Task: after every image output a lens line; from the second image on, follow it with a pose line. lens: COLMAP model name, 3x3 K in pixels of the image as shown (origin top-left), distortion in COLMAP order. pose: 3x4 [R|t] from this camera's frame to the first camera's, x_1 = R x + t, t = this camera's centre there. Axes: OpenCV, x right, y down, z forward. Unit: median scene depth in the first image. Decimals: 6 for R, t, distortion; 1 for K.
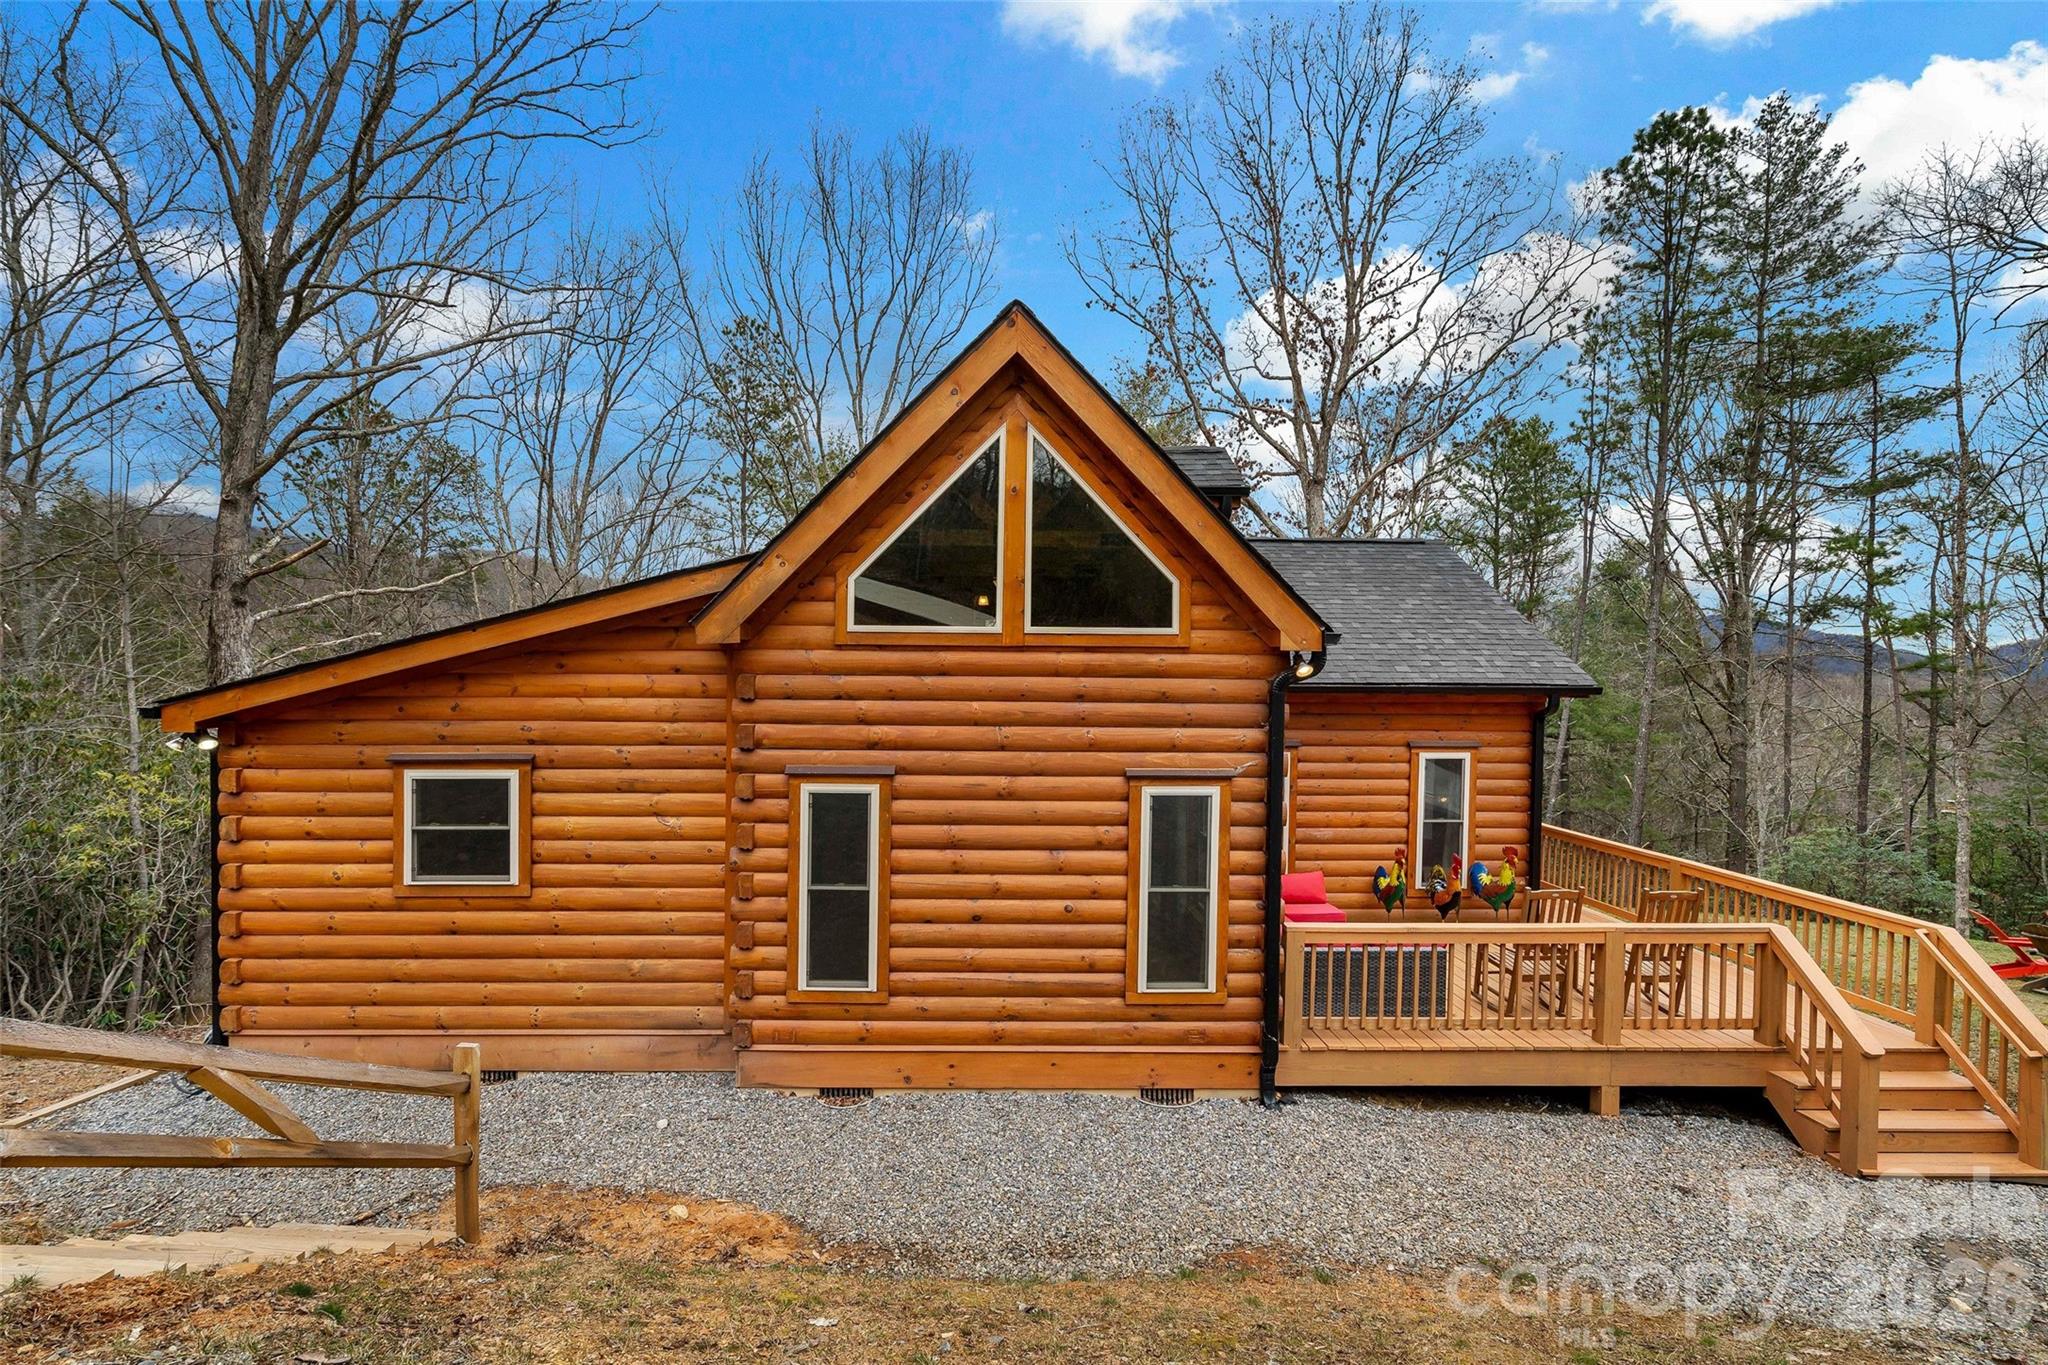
lens RADIAL K [[979.4, 0, 1021.9], [0, 979.4, 697.0], [0, 0, 1]] dist [0.005330, 0.000667]
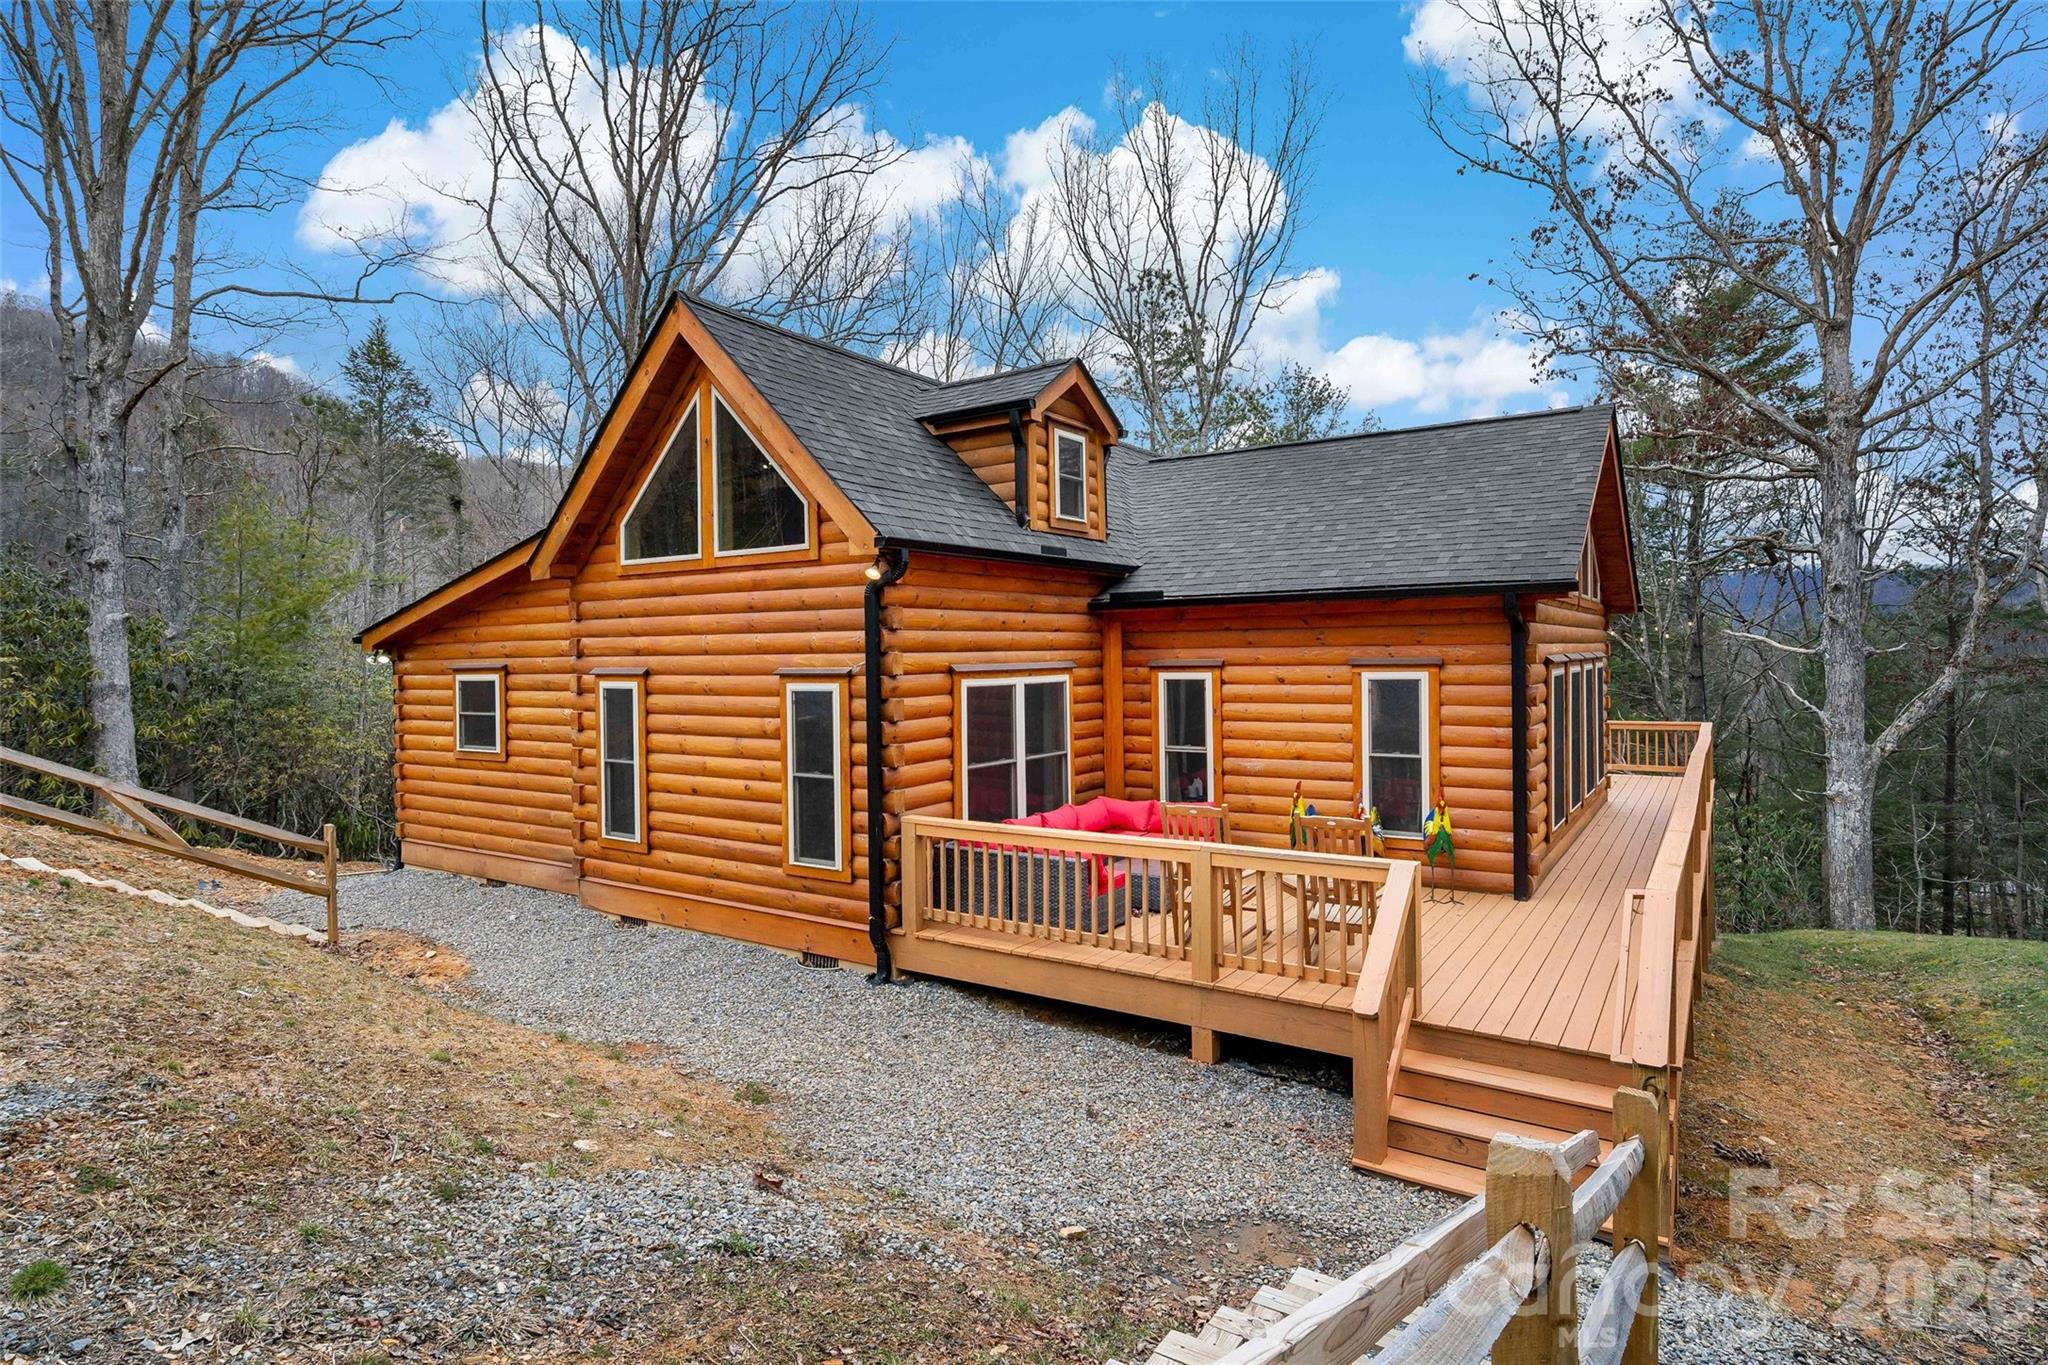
lens RADIAL K [[1059.7, 0, 1006.0], [0, 1059.7, 650.2], [0, 0, 1]] dist [0.013349, -0.000015]
pose [[0.821006, -0.021204, -0.570526, 1.028673], [0.013188, 0.999748, -0.018178, 0.076894], [0.570768, 0.007400, 0.821078, 0.126109]]
